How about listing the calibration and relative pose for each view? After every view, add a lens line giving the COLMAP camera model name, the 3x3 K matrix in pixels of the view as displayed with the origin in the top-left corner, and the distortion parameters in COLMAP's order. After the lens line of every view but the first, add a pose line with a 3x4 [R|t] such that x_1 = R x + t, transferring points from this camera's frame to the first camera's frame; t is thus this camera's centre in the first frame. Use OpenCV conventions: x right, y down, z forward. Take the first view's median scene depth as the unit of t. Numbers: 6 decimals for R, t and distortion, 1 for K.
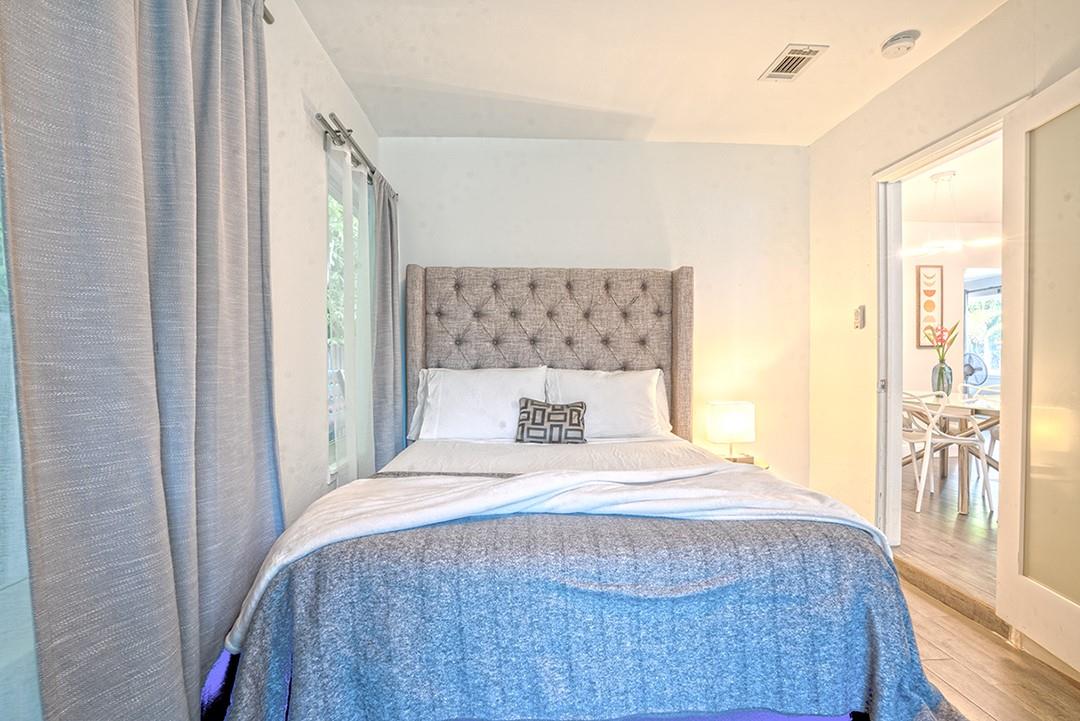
lens RADIAL K [[493.6, 0, 535.1], [0, 493.6, 363.1], [0, 0, 1]] dist [-0.061121, 0.023889]
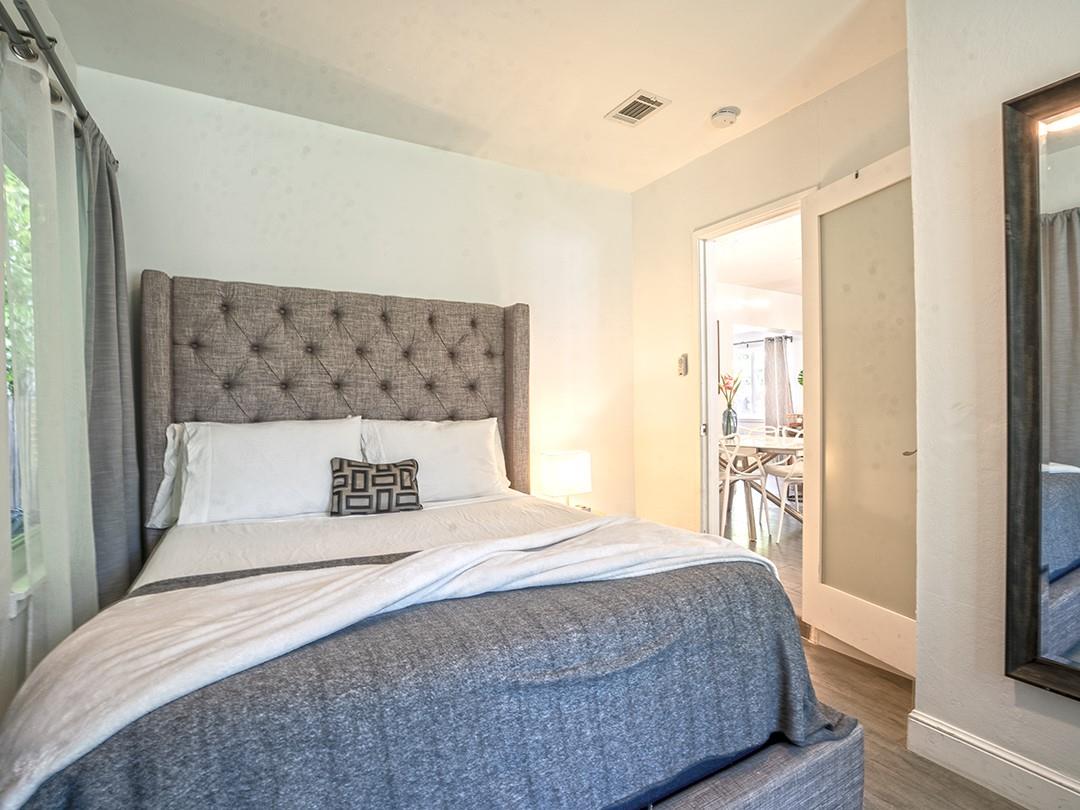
lens RADIAL K [[561.6, 0, 519.4], [0, 561.6, 411.1], [0, 0, 1]] dist [-0.070424, 0.041611]
pose [[0.872070, -0.011518, 0.489246, -0.273031], [0.012631, 0.999920, 0.001027, -0.000295], [-0.489219, 0.005284, 0.872145, 0.133420]]
